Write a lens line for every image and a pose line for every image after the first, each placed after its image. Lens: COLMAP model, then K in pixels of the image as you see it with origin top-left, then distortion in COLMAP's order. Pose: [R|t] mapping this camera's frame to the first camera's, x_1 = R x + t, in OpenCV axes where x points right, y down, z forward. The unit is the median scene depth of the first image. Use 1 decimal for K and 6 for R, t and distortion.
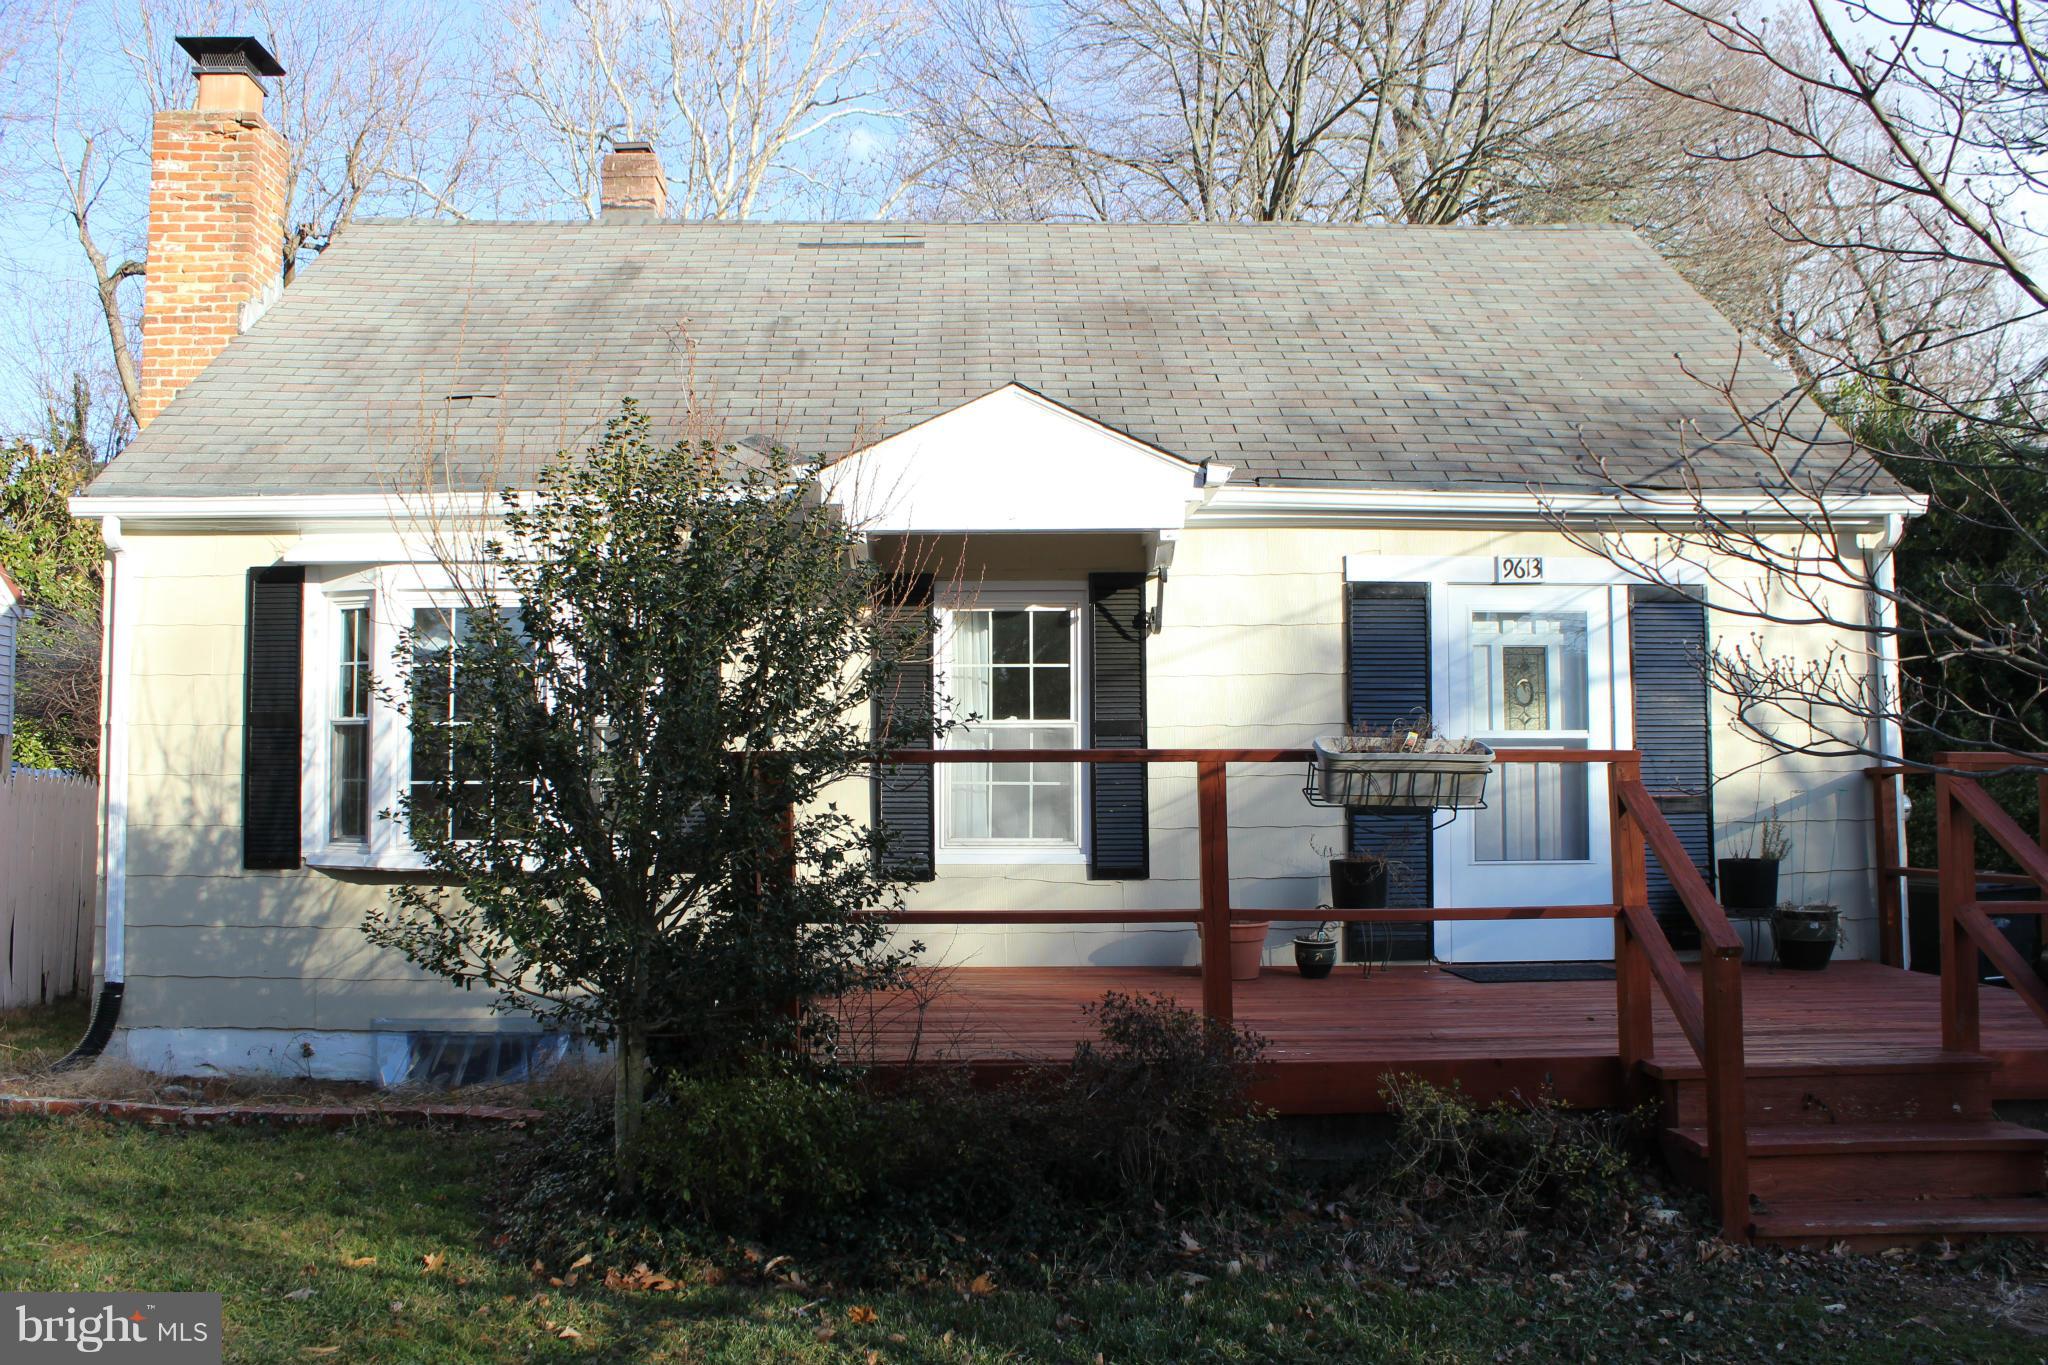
lens RADIAL K [[1715.4, 0, 1027.0], [0, 1715.4, 707.1], [0, 0, 1]] dist [-0.201060, 0.199093]
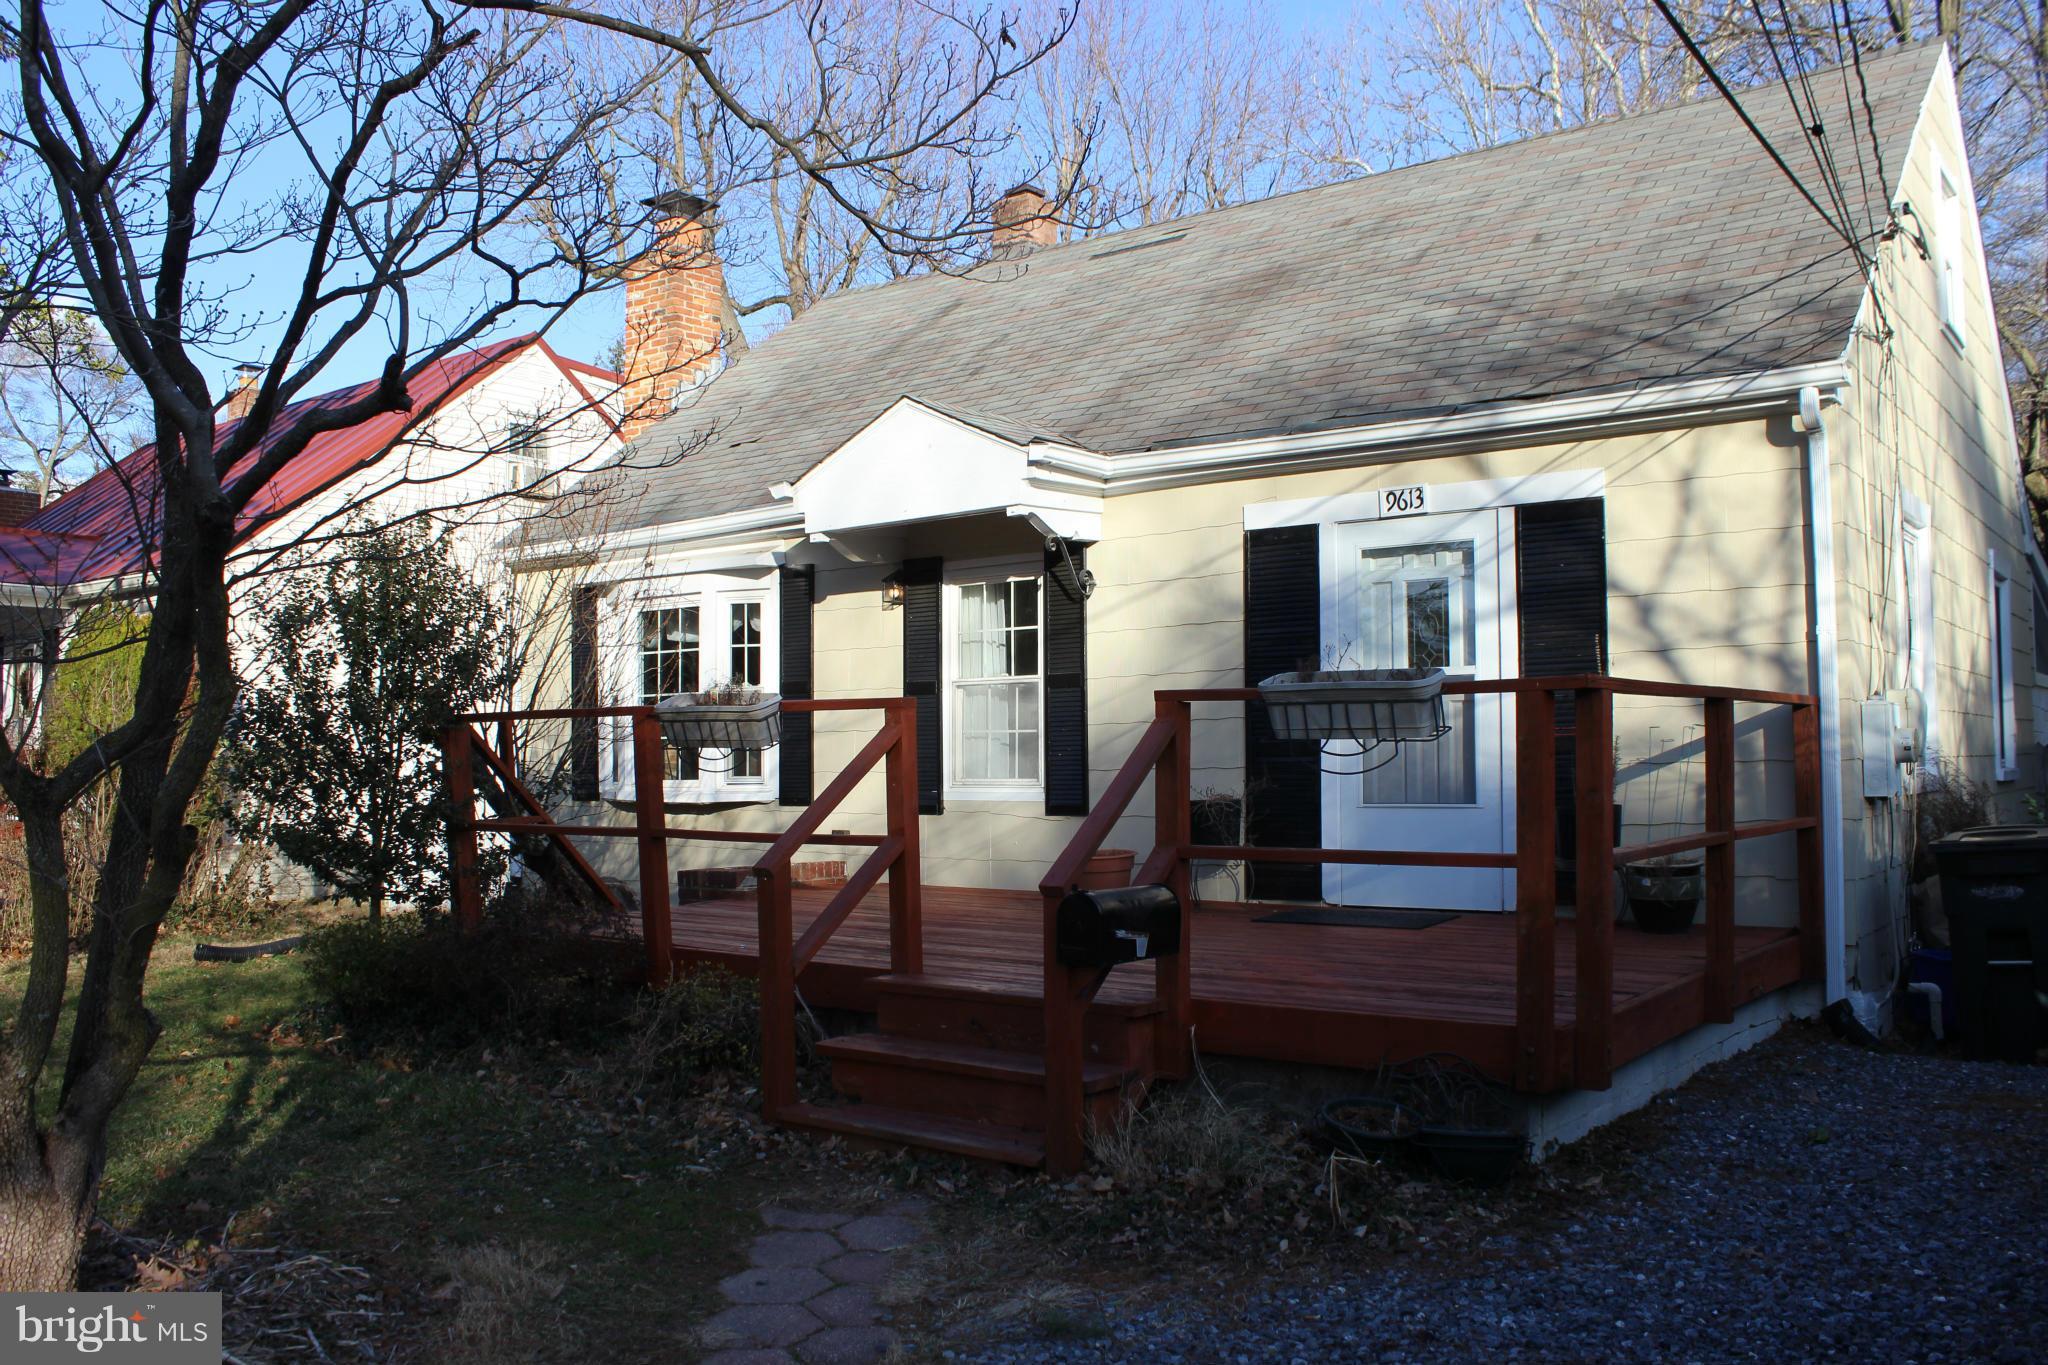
lens RADIAL K [[1715.4, 0, 1027.0], [0, 1715.4, 707.1], [0, 0, 1]] dist [-0.201060, 0.199093]
pose [[0.776341, -0.024940, -0.629820, 0.734509], [0.041298, 0.999082, 0.011344, 0.015706], [0.628959, -0.034817, 0.776659, 0.110941]]
